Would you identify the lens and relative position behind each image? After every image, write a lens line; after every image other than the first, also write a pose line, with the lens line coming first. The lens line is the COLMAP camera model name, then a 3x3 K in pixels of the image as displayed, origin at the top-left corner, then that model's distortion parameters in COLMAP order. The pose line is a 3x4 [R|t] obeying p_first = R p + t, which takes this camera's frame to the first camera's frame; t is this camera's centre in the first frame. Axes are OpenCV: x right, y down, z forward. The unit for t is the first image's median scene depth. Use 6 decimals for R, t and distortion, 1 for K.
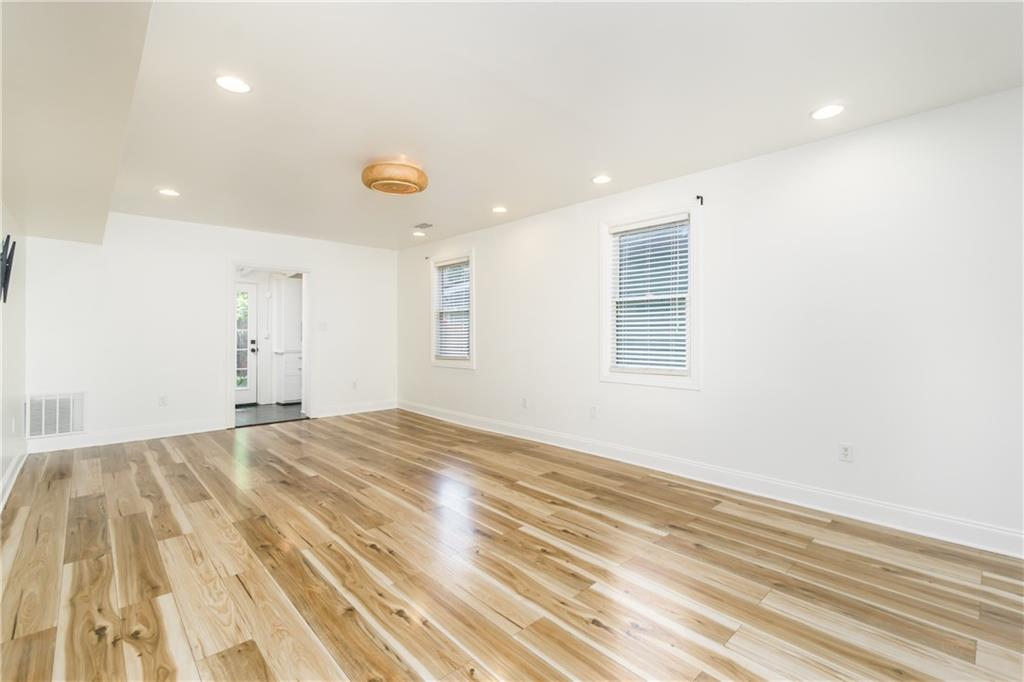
lens RADIAL K [[452.8, 0, 510.4], [0, 452.8, 326.8], [0, 0, 1]] dist [-0.003202, -0.000386]
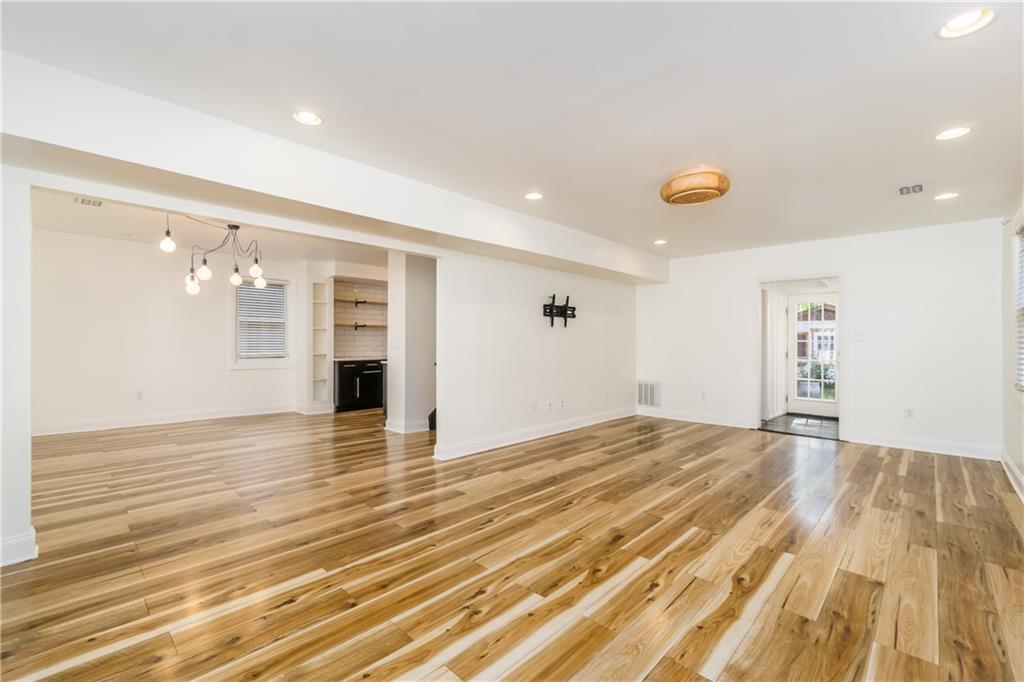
lens RADIAL K [[442.3, 0, 505.5], [0, 442.3, 342.1], [0, 0, 1]] dist [0.000304, 0.000320]
pose [[0.053173, 0.001567, -0.998584, 0.746691], [0.007252, 0.999972, 0.001956, 0.006744], [0.998559, -0.007346, 0.053160, 0.569438]]
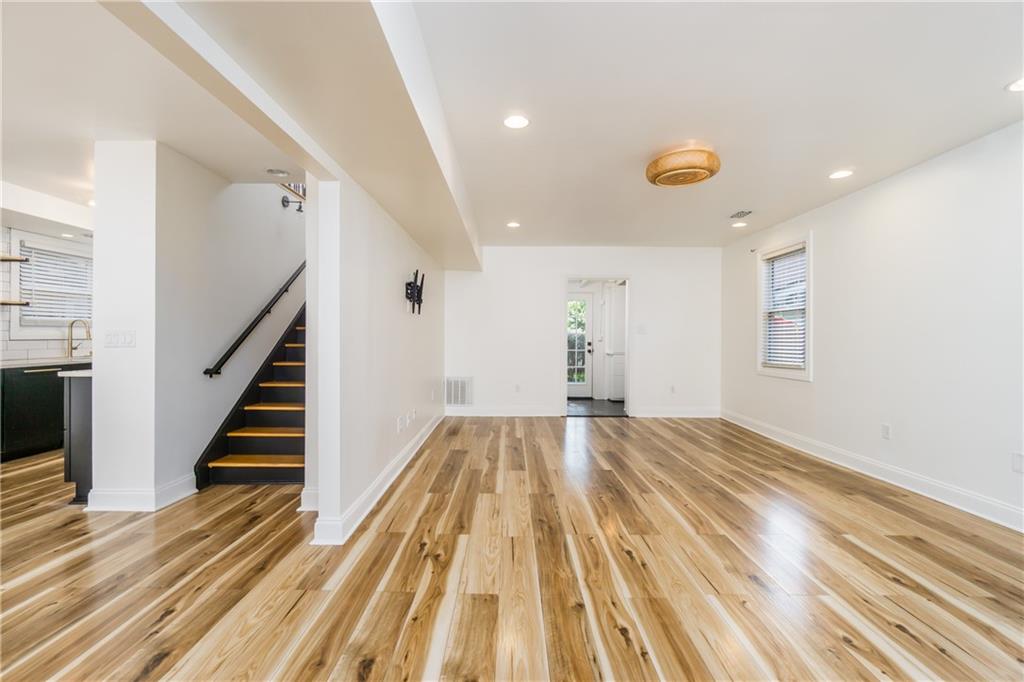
lens RADIAL K [[443.7, 0, 508.2], [0, 443.7, 336.0], [0, 0, 1]] dist [-0.001617, 0.000379]
pose [[0.726619, 0.002362, -0.687037, 0.122582], [0.003979, 0.999963, 0.007646, 0.009061], [0.687029, -0.008289, 0.726583, 0.102549]]
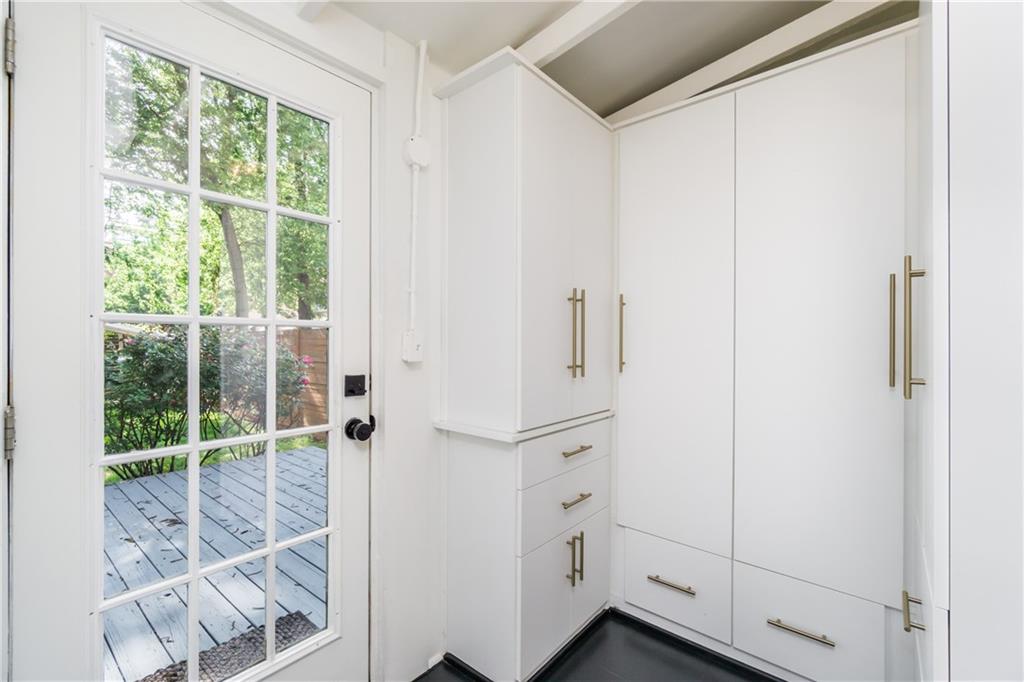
lens RADIAL K [[453.0, 0, 507.8], [0, 453.0, 342.1], [0, 0, 1]] dist [-0.003035, -0.000273]
pose [[0.993097, 0.002125, 0.117280, -1.235813], [-0.003524, 0.999925, 0.011720, 0.030982], [-0.117247, -0.012053, 0.993030, 1.886047]]
